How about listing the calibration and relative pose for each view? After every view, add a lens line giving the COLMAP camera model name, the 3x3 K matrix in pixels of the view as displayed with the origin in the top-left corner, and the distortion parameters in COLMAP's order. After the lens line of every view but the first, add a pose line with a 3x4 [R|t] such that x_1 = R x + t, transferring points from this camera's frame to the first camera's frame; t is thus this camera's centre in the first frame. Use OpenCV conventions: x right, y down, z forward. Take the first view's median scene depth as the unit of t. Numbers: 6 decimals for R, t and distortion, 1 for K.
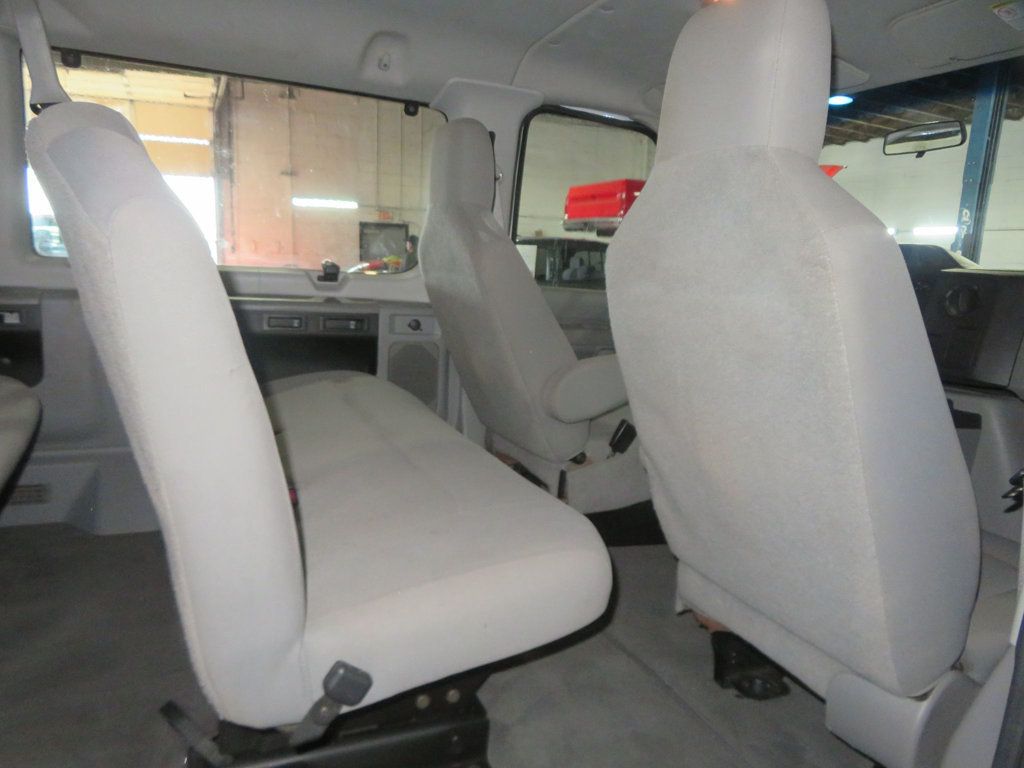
lens RADIAL K [[745.2, 0, 512.5], [0, 745.2, 381.8], [0, 0, 1]] dist [0.001599, 0.014688]
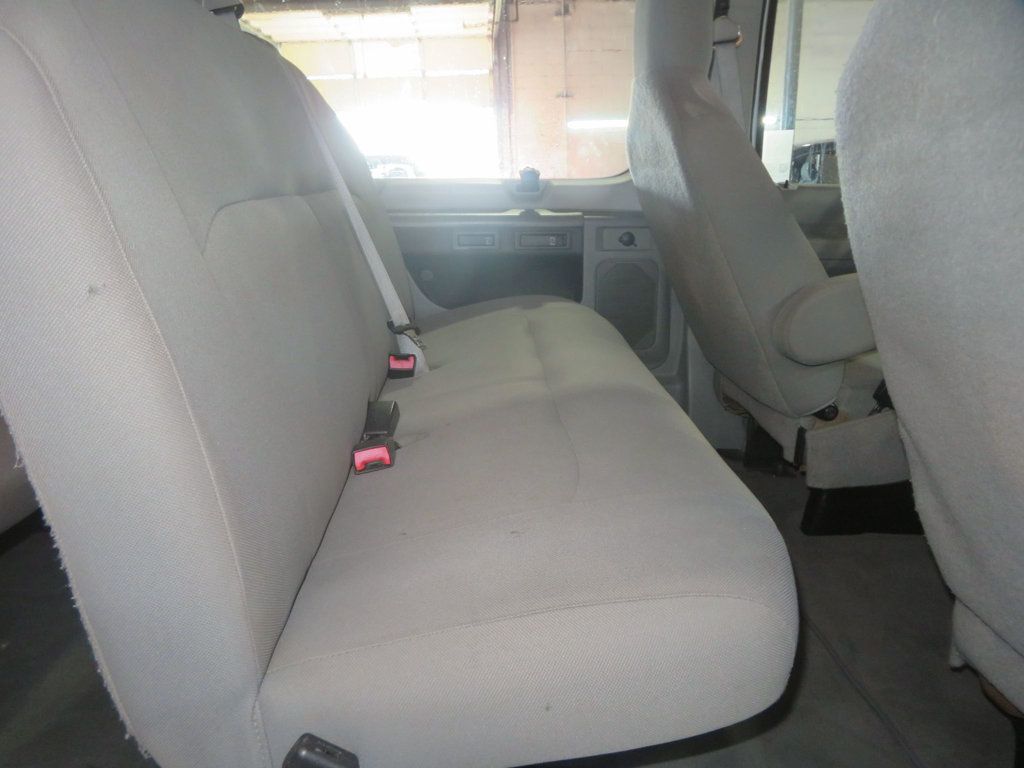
lens RADIAL K [[745.2, 0, 505.3], [0, 745.2, 382.2], [0, 0, 1]] dist [0.001599, 0.014688]
pose [[0.927037, 0.039846, -0.372848, 0.058833], [-0.002974, 0.995088, 0.098950, 0.000312], [0.374959, -0.090622, 0.922601, 0.173640]]
